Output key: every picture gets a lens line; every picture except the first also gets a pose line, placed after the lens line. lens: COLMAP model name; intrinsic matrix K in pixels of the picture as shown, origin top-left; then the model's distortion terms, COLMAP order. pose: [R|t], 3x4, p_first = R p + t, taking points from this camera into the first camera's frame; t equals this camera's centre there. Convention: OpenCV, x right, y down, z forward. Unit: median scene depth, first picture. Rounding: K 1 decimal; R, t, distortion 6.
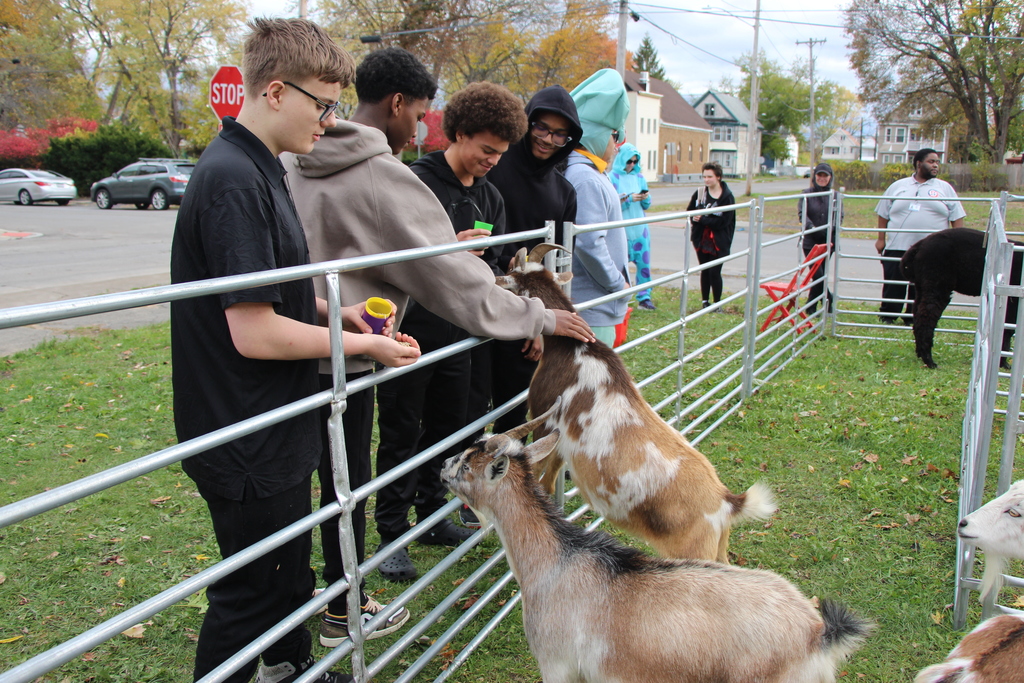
lens RADIAL K [[866.9, 0, 512.0], [0, 866.9, 341.5], [0, 0, 1]] dist [0.032455, 0.006074]
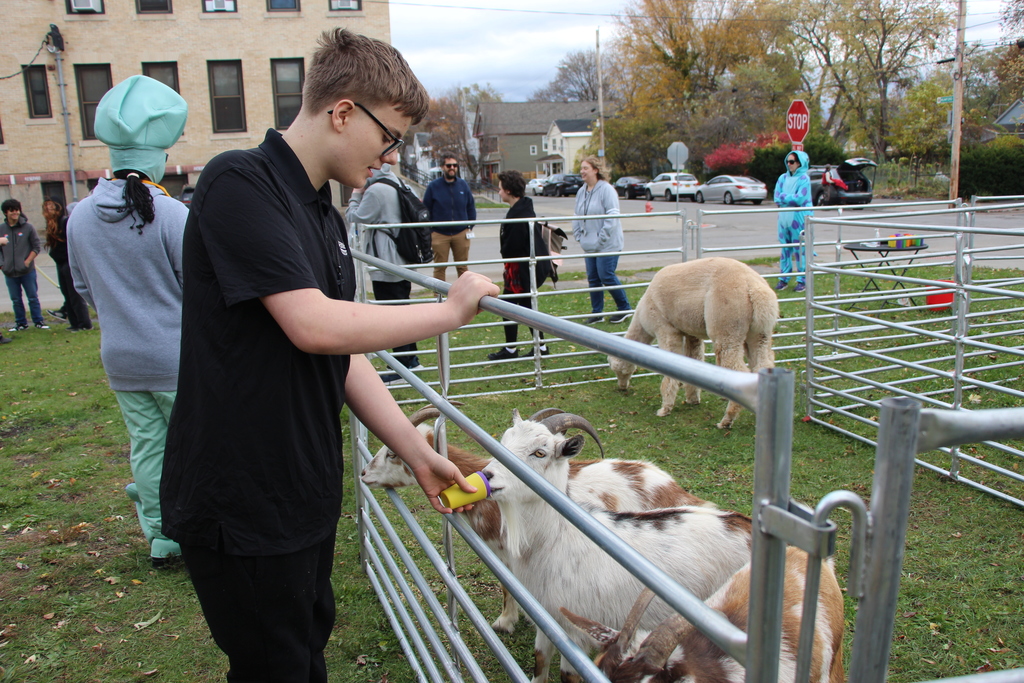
lens RADIAL K [[852.2, 0, 512.0], [0, 852.2, 341.5], [0, 0, 1]] dist [-0.001789, 0.000777]
pose [[0.704165, 0.136122, -0.696867, 0.092336], [-0.135164, 0.989203, 0.056646, 0.009064], [0.697053, 0.054303, 0.714960, -0.060022]]
